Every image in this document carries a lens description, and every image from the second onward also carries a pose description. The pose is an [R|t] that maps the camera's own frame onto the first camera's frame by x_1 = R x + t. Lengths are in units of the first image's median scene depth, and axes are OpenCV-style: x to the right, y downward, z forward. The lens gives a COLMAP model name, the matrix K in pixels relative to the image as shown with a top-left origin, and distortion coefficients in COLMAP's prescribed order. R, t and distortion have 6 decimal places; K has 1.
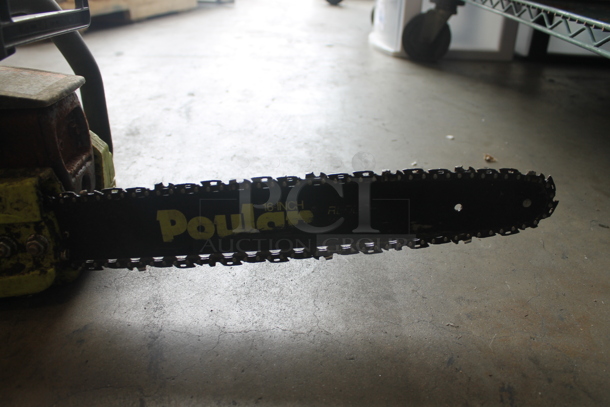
lens RADIAL K [[510.4, 0, 307.1], [0, 510.4, 204.9], [0, 0, 1]] dist [-0.163896, 0.133032]
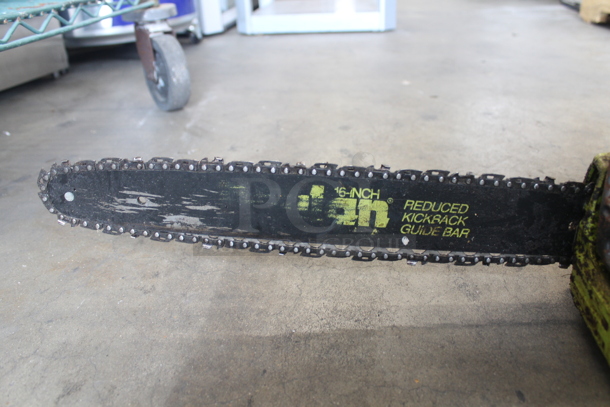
lens RADIAL K [[510.4, 0, 306.1], [0, 510.4, 204.6], [0, 0, 1]] dist [-0.163896, 0.133032]
pose [[-0.992565, -0.034252, 0.116799, -0.105475], [0.076652, 0.569504, 0.818407, -0.707532], [-0.094550, 0.821275, -0.562644, 1.462950]]
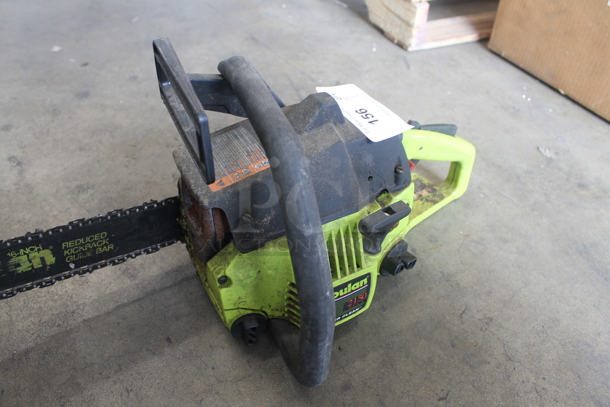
lens RADIAL K [[510.4, 0, 306.8], [0, 510.4, 204.2], [0, 0, 1]] dist [-0.163896, 0.133032]
pose [[-0.891016, 0.267746, -0.366610, -0.289501], [-0.253654, 0.376119, 0.891176, -1.255244], [0.376498, 0.887044, -0.267213, 1.417874]]
